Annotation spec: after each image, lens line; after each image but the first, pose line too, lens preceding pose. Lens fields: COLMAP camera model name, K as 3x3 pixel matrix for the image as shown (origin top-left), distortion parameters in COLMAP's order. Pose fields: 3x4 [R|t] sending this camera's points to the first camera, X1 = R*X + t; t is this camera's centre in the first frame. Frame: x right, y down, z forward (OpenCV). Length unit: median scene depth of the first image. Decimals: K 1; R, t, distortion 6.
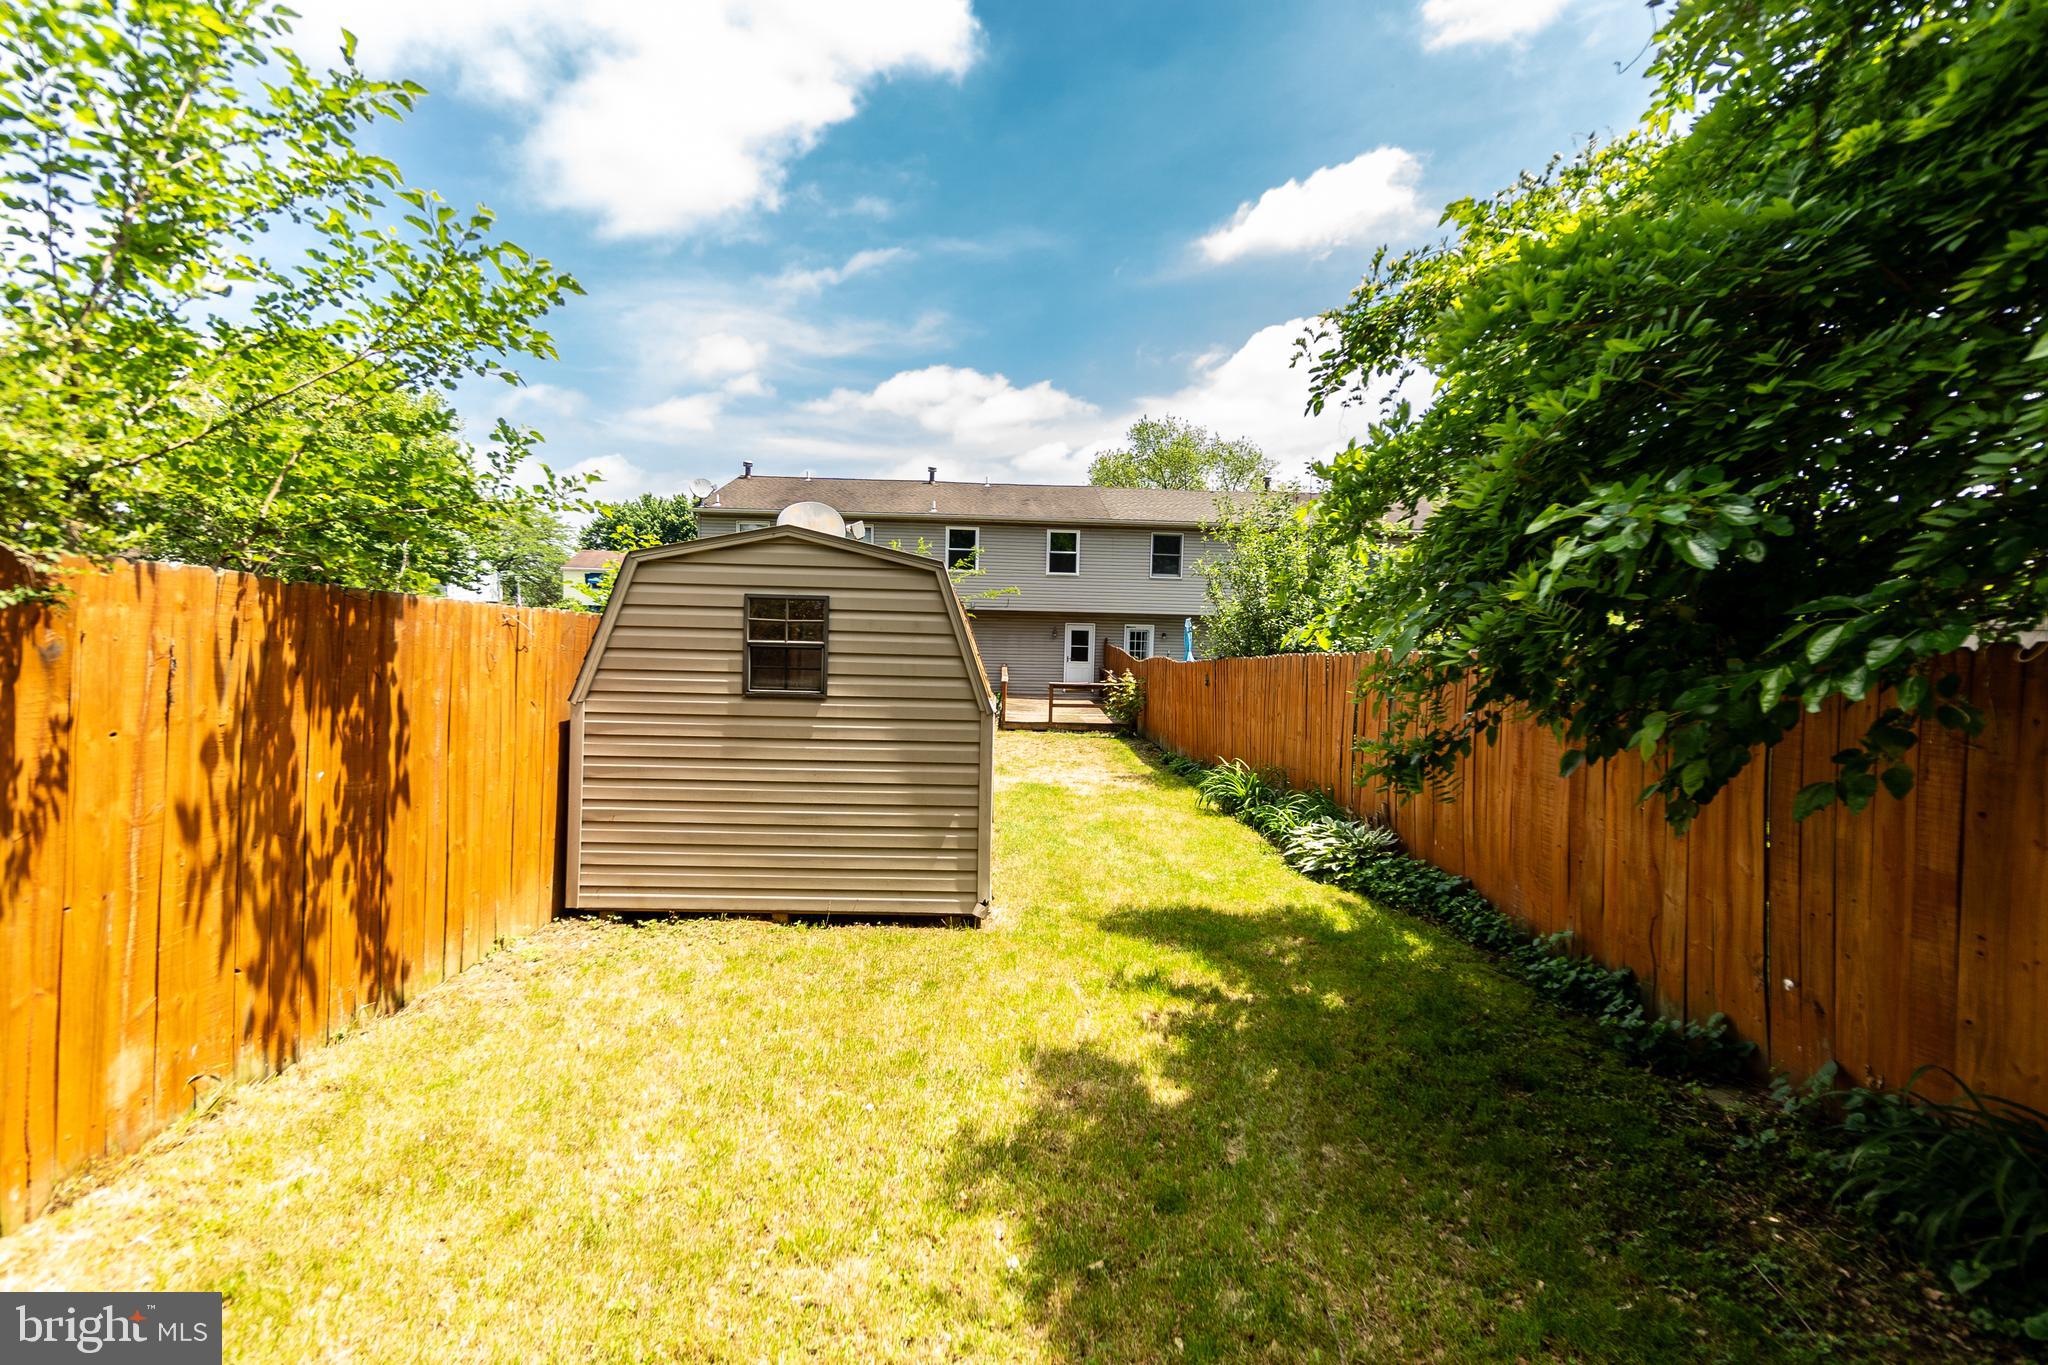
lens RADIAL K [[886.0, 0, 1020.0], [0, 886.0, 681.2], [0, 0, 1]] dist [-0.000065, -0.000053]
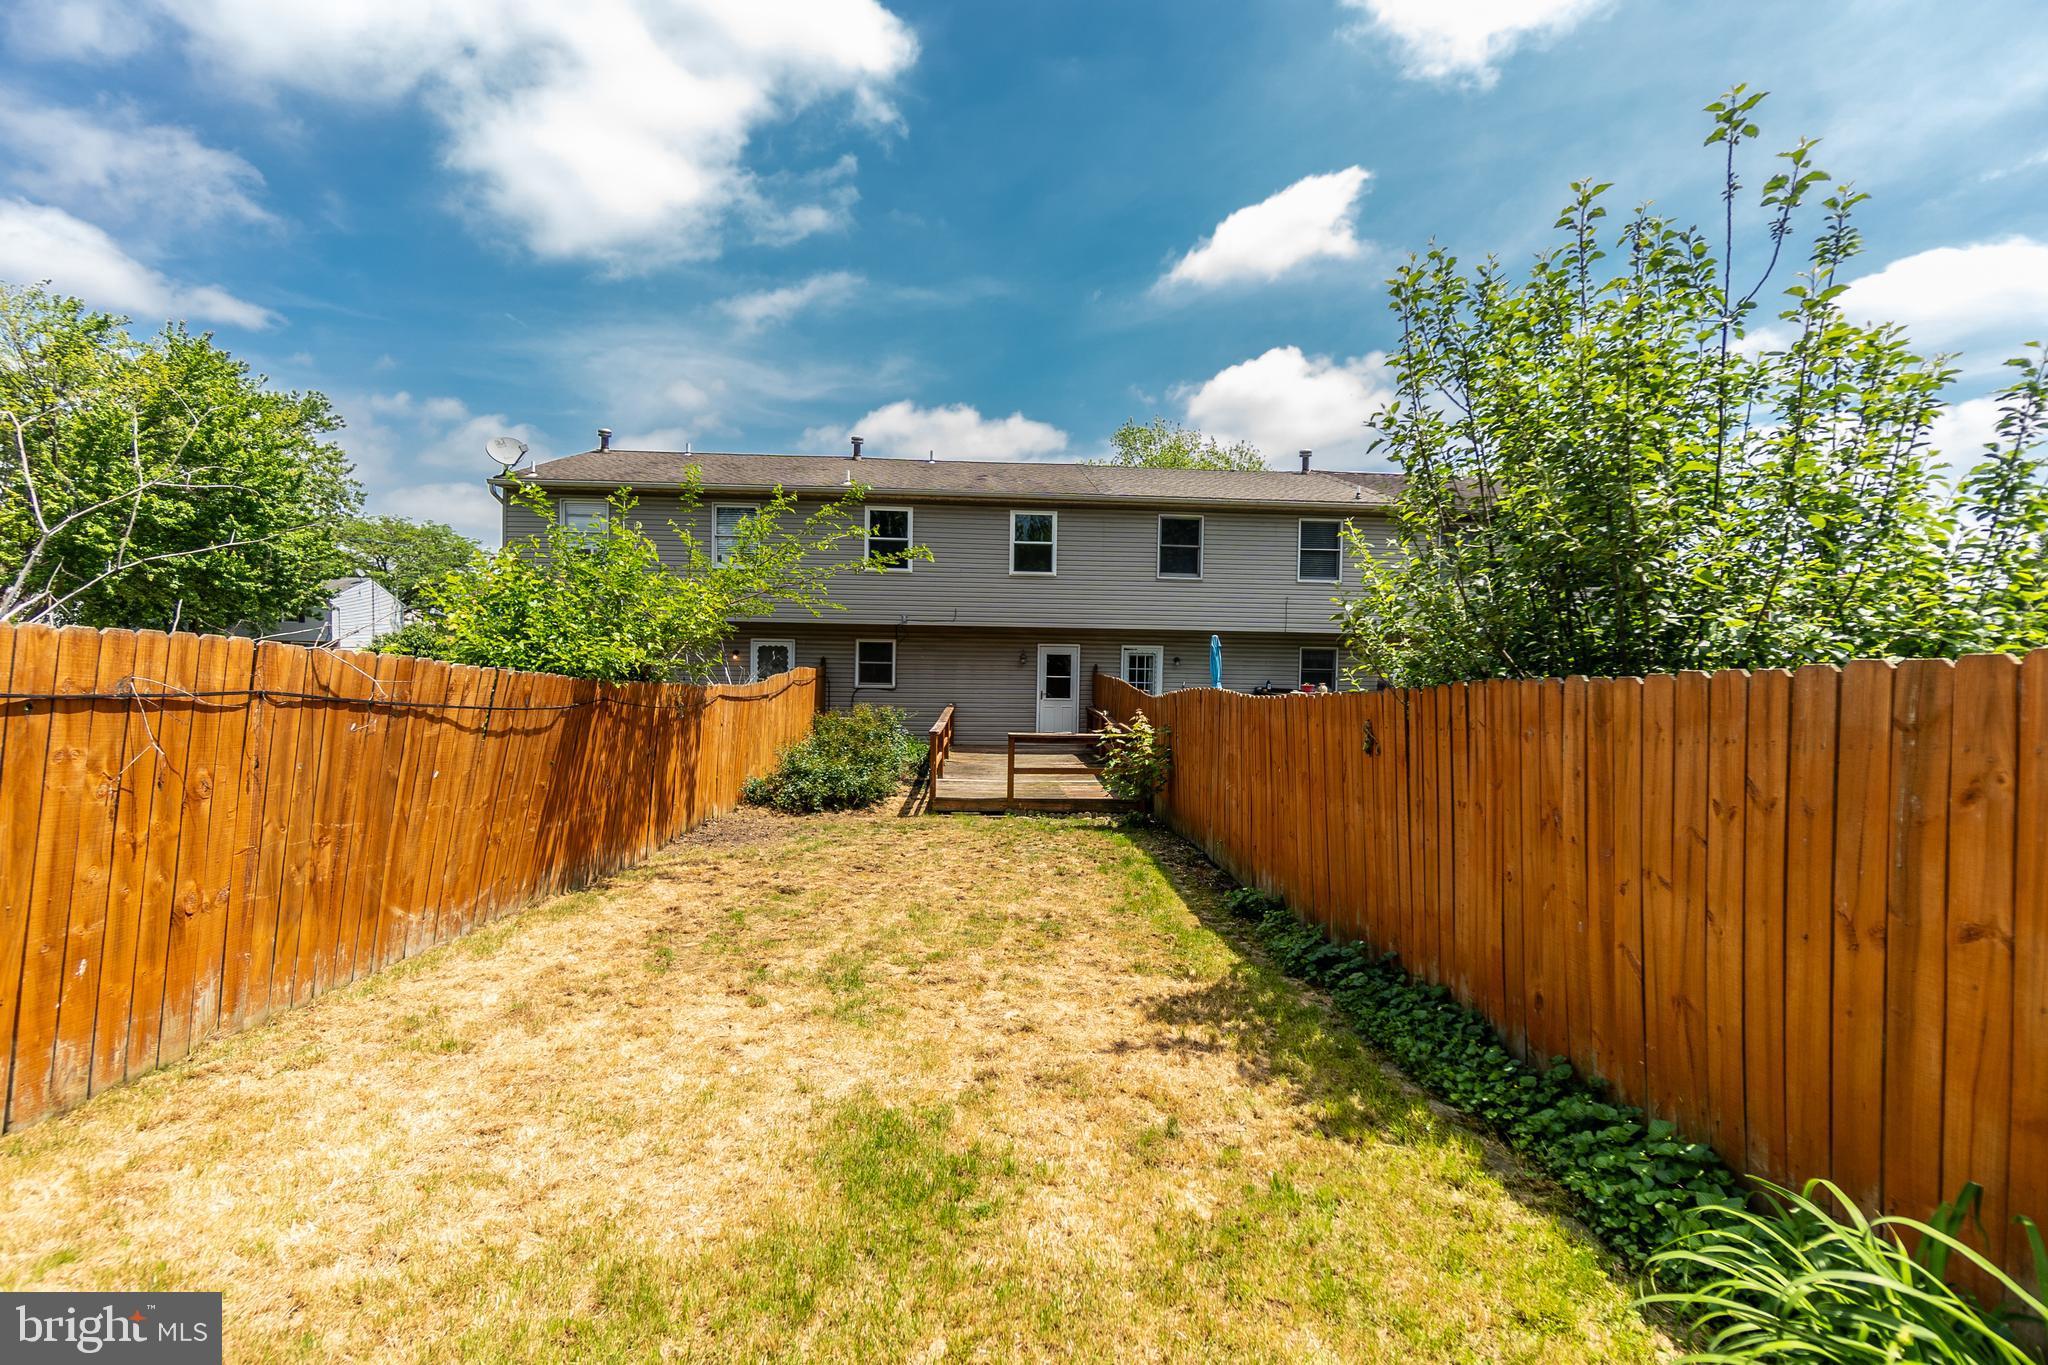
lens RADIAL K [[886.0, 0, 1020.0], [0, 886.0, 681.2], [0, 0, 1]] dist [-0.000065, -0.000053]
pose [[0.999734, -0.006284, 0.022206, 0.021686], [0.007232, 0.999054, -0.042887, -0.006015], [-0.021915, 0.043036, 0.998833, 0.304352]]
